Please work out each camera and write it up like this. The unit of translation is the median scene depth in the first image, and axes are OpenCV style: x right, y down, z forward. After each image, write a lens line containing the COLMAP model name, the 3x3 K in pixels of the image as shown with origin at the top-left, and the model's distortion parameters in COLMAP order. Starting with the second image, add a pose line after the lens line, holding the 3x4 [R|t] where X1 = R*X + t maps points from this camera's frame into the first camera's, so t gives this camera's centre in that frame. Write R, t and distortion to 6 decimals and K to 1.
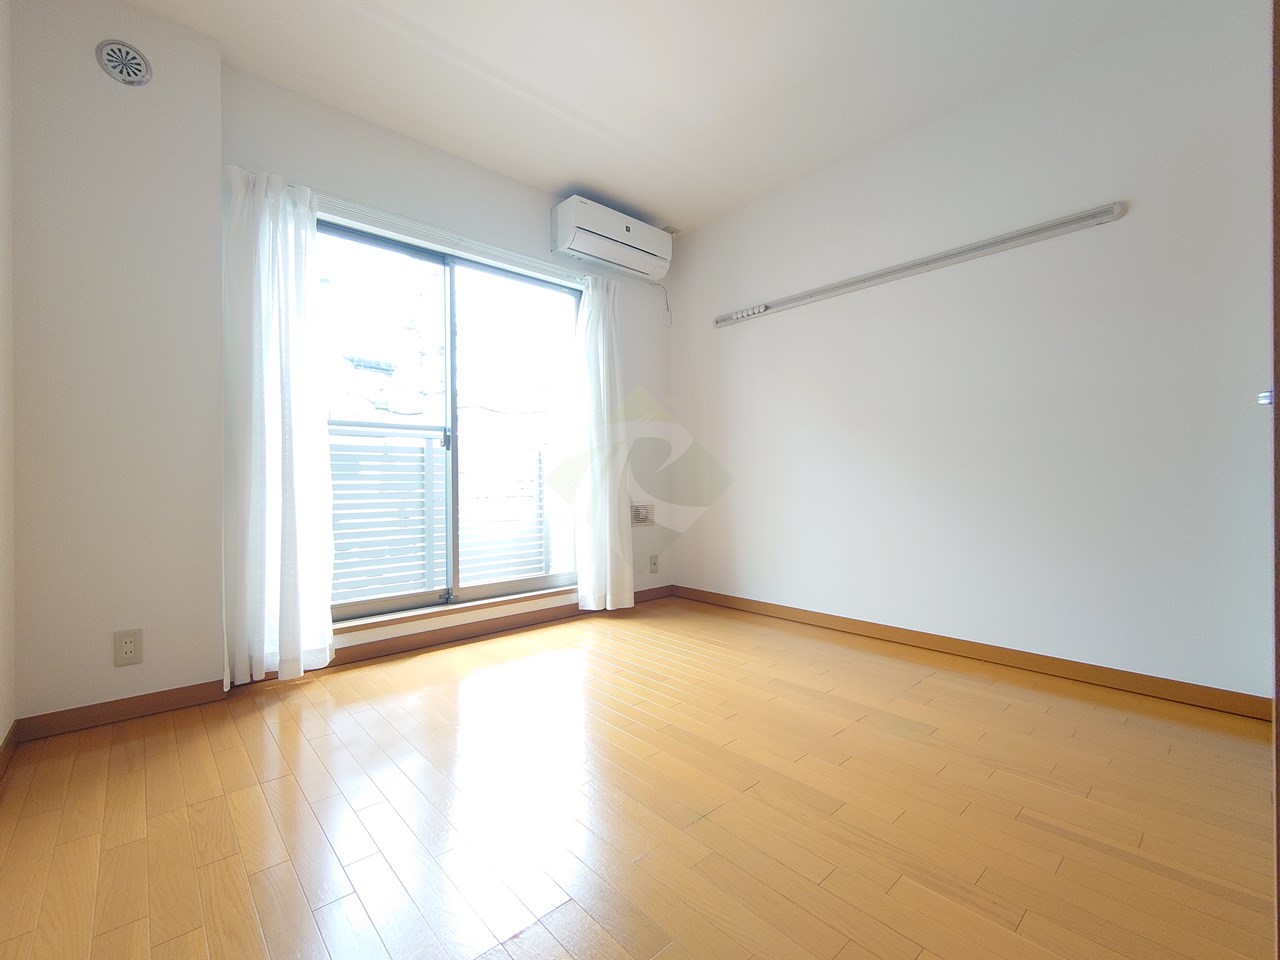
lens RADIAL K [[558.2, 0, 640.0], [0, 558.2, 480.0], [0, 0, 1]] dist [0.021461, -0.000020]
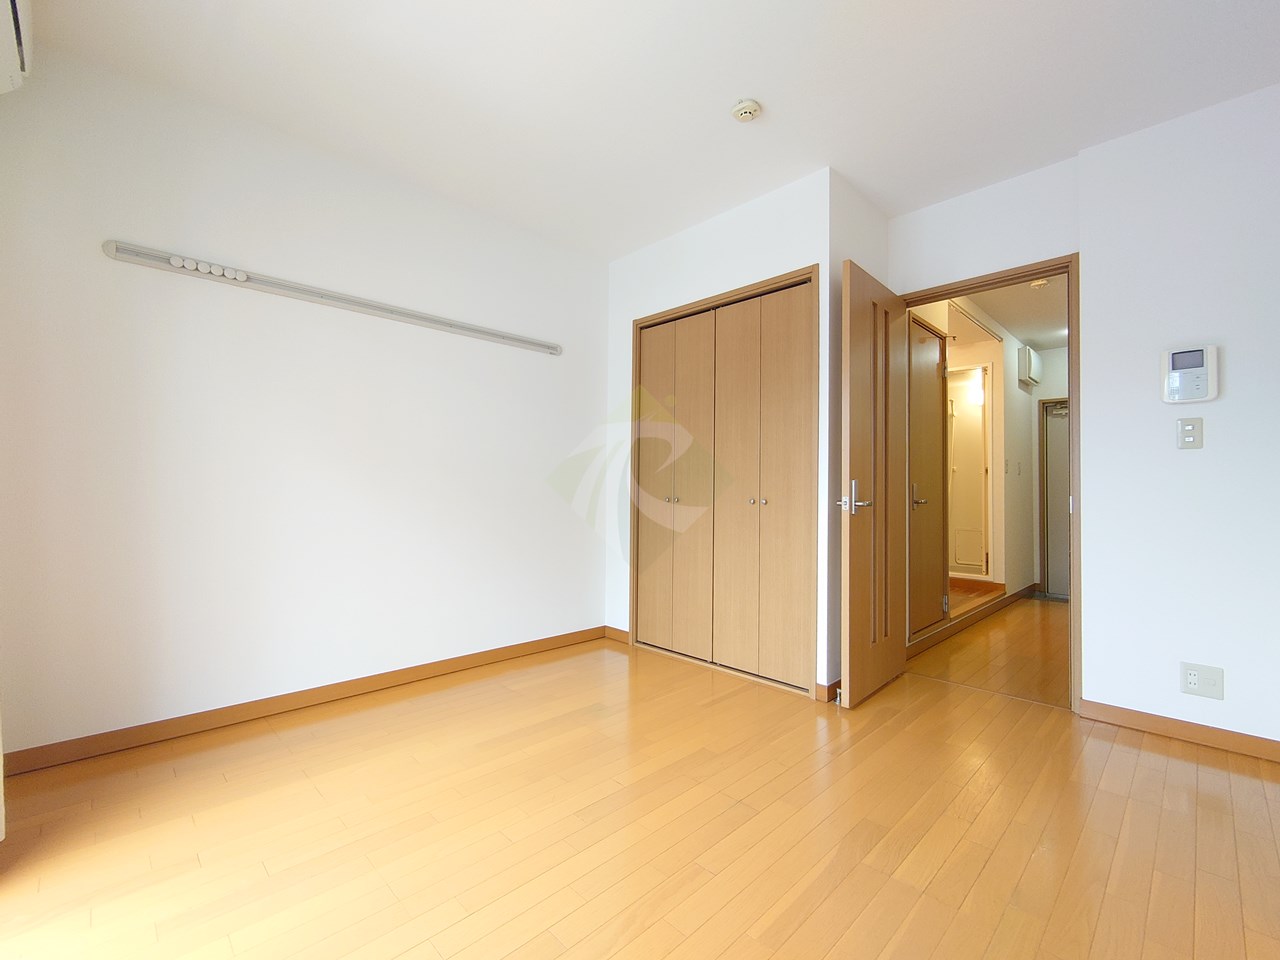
lens RADIAL K [[558.2, 0, 640.0], [0, 558.2, 480.0], [0, 0, 1]] dist [0.021461, -0.000020]
pose [[-0.047173, 0.028581, 0.998478, -0.490465], [-0.005403, 0.999569, -0.028867, -0.038924], [-0.998872, -0.006757, -0.046998, 0.541333]]
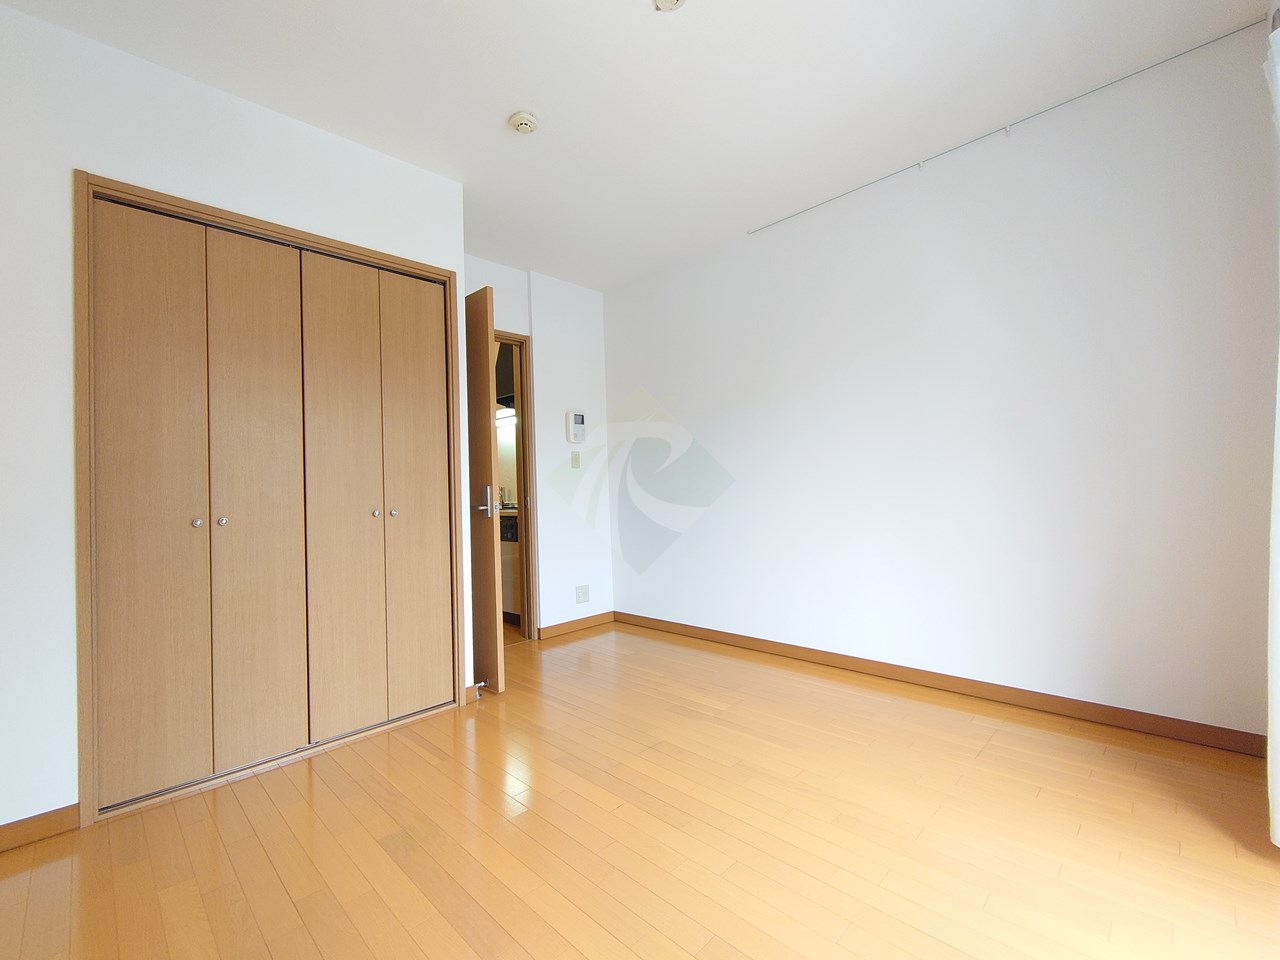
lens RADIAL K [[558.2, 0, 640.0], [0, 558.2, 480.0], [0, 0, 1]] dist [0.021461, -0.000020]
pose [[-0.997857, 0.043288, -0.049070, 0.081625], [0.044143, 0.998889, -0.016468, -0.047991], [0.048303, -0.018599, -0.998660, 1.076892]]
